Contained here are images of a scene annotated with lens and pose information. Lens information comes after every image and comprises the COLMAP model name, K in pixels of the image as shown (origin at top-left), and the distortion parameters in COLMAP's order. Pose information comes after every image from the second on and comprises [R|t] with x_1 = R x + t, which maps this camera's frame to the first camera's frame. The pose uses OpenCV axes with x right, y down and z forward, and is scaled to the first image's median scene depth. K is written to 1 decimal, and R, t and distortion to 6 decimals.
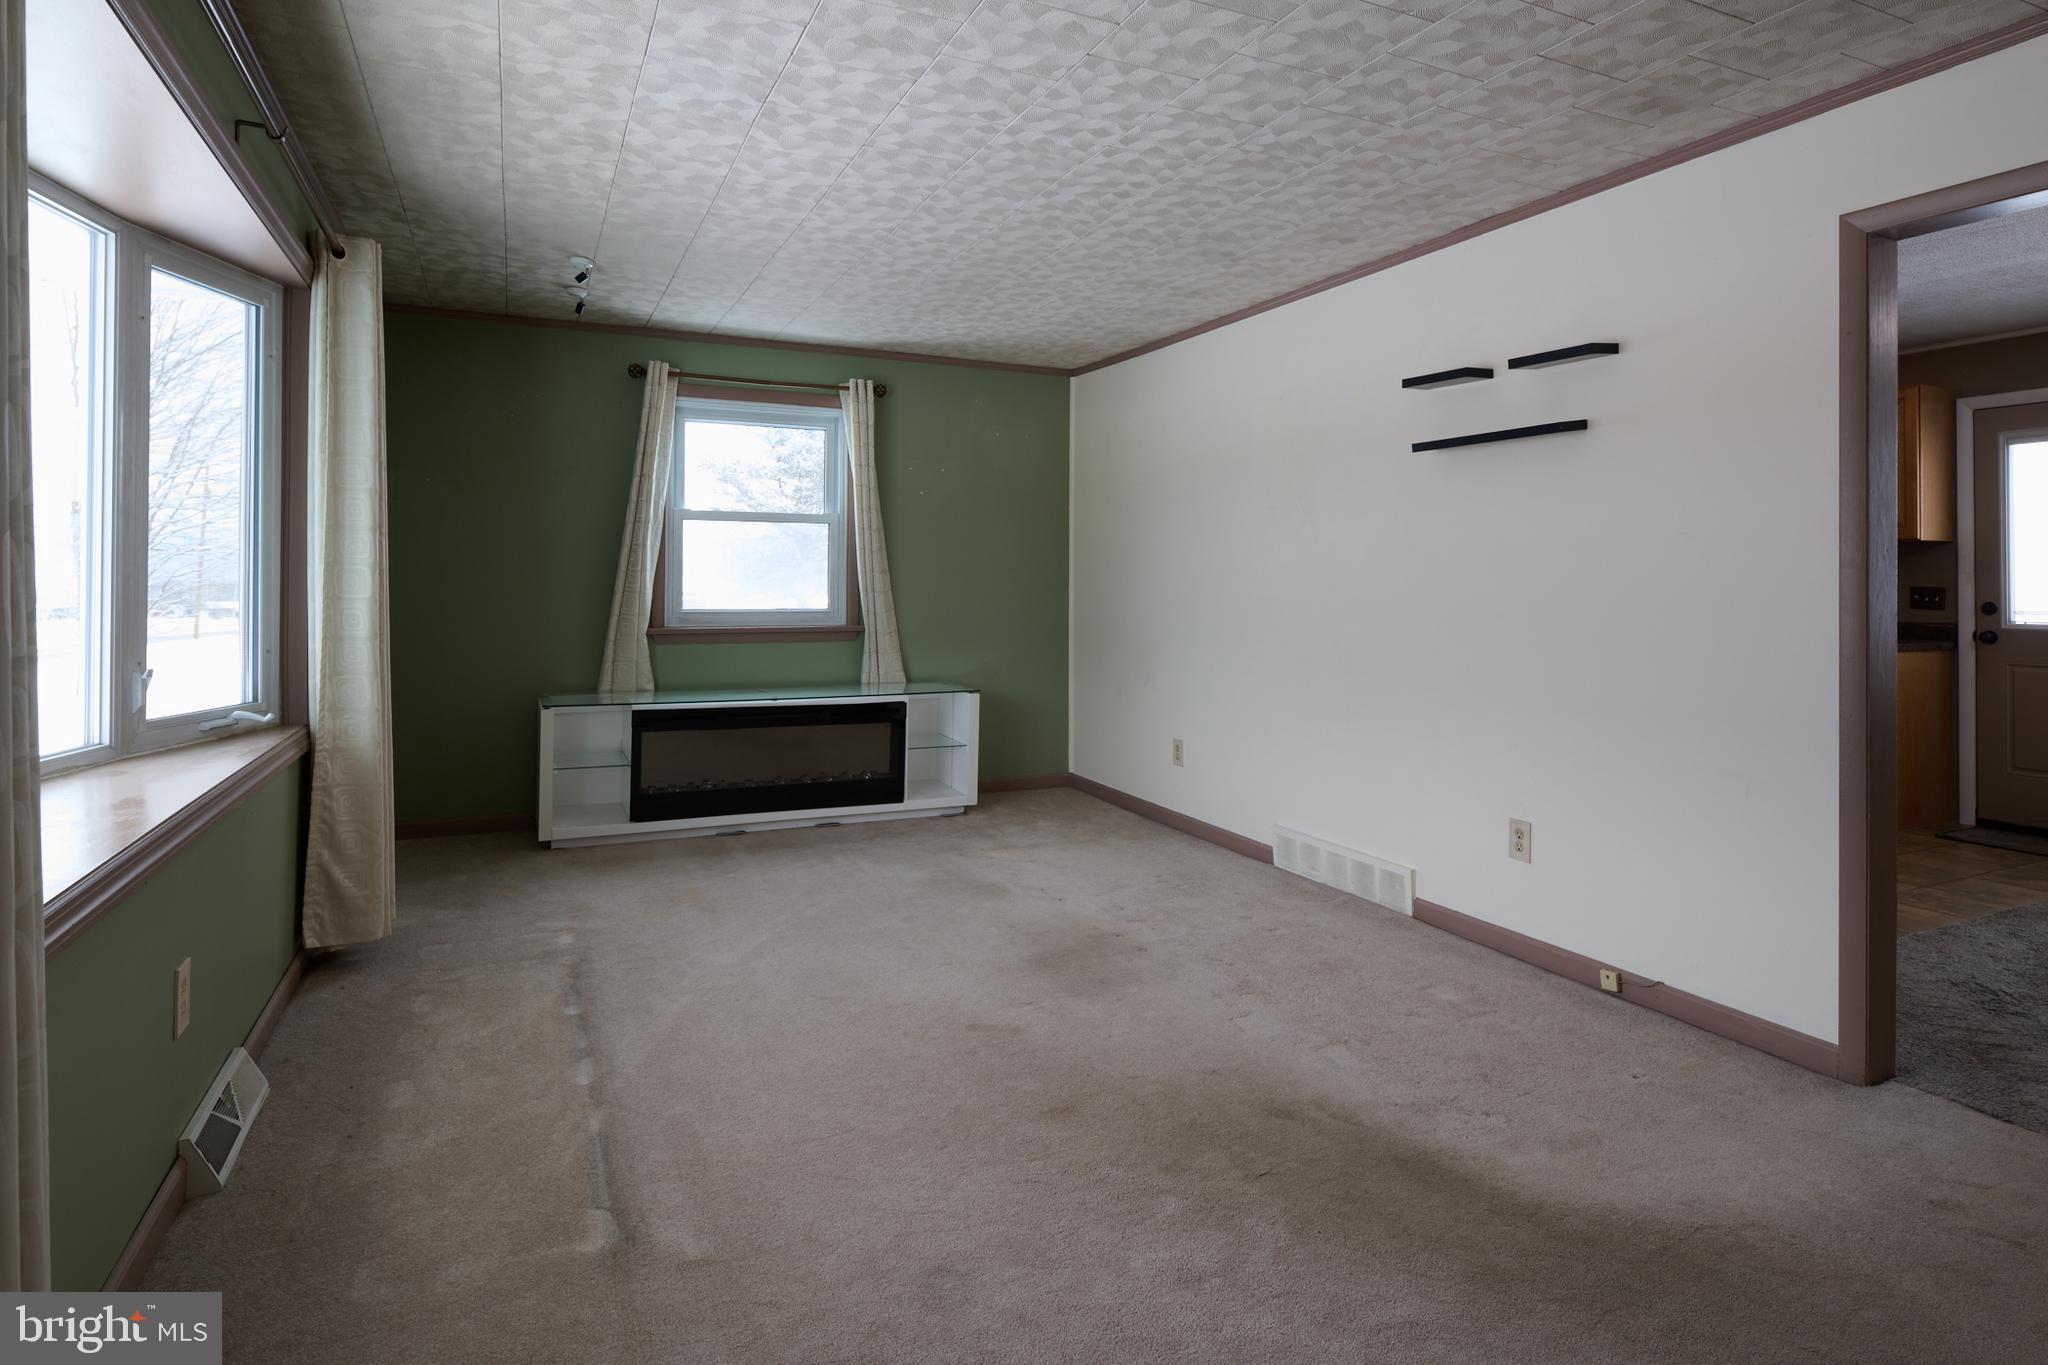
lens RADIAL K [[1131.2, 0, 1036.5], [0, 1131.2, 571.7], [0, 0, 1]] dist [-0.001096, -0.004817]
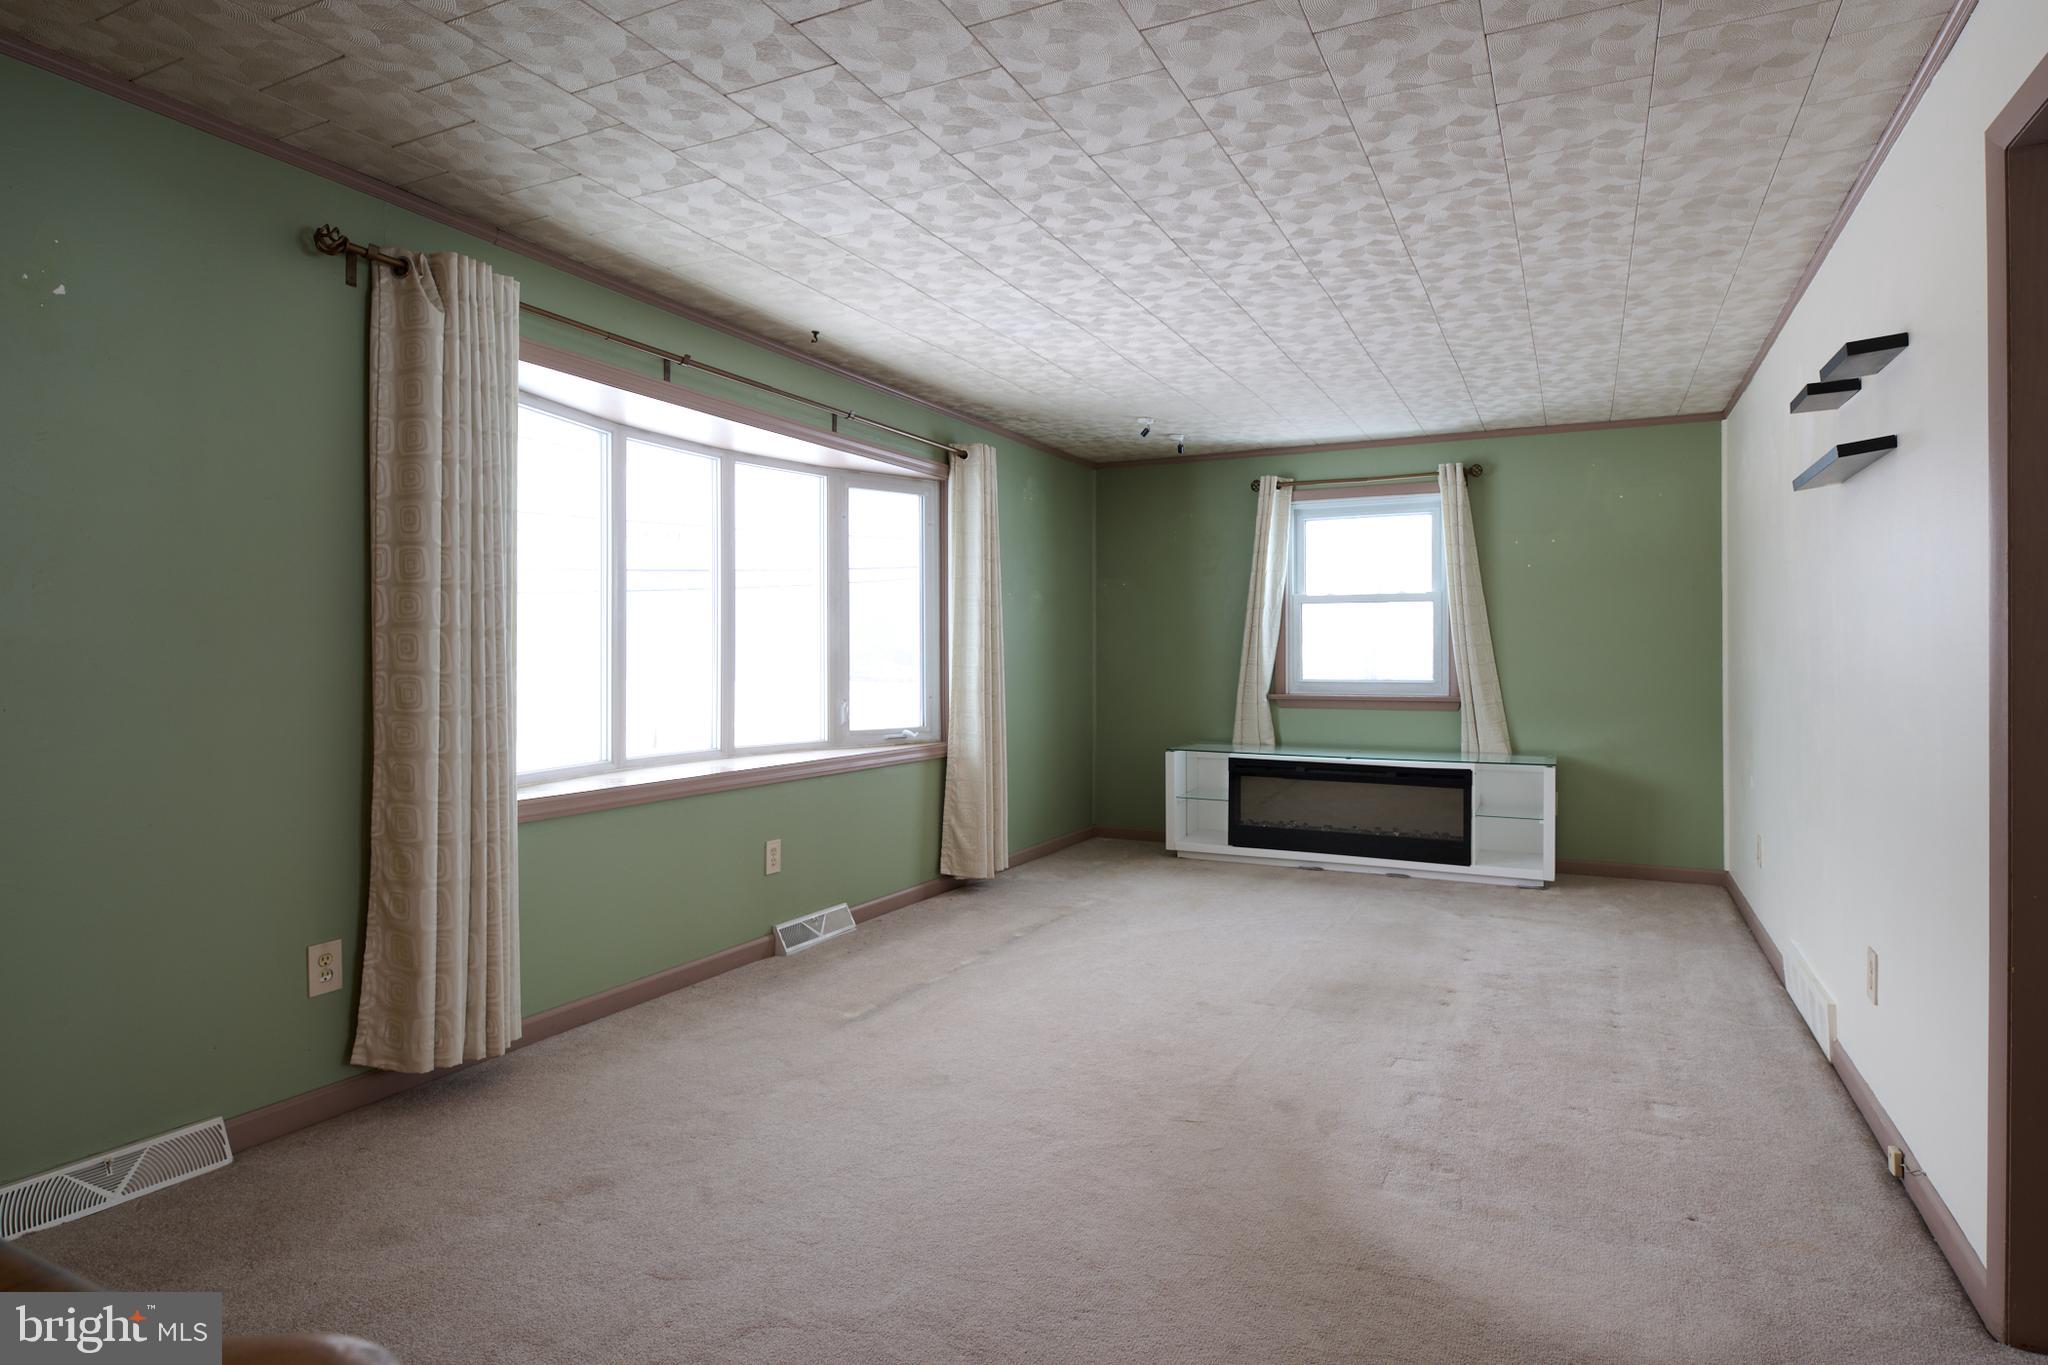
lens RADIAL K [[1131.2, 0, 1022.2], [0, 1131.2, 661.4], [0, 0, 1]] dist [-0.001096, -0.004817]
pose [[0.614736, -0.002929, -0.788728, 0.460840], [0.011115, 0.999926, 0.004949, 0.005619], [0.788655, -0.011809, 0.614723, 0.036199]]
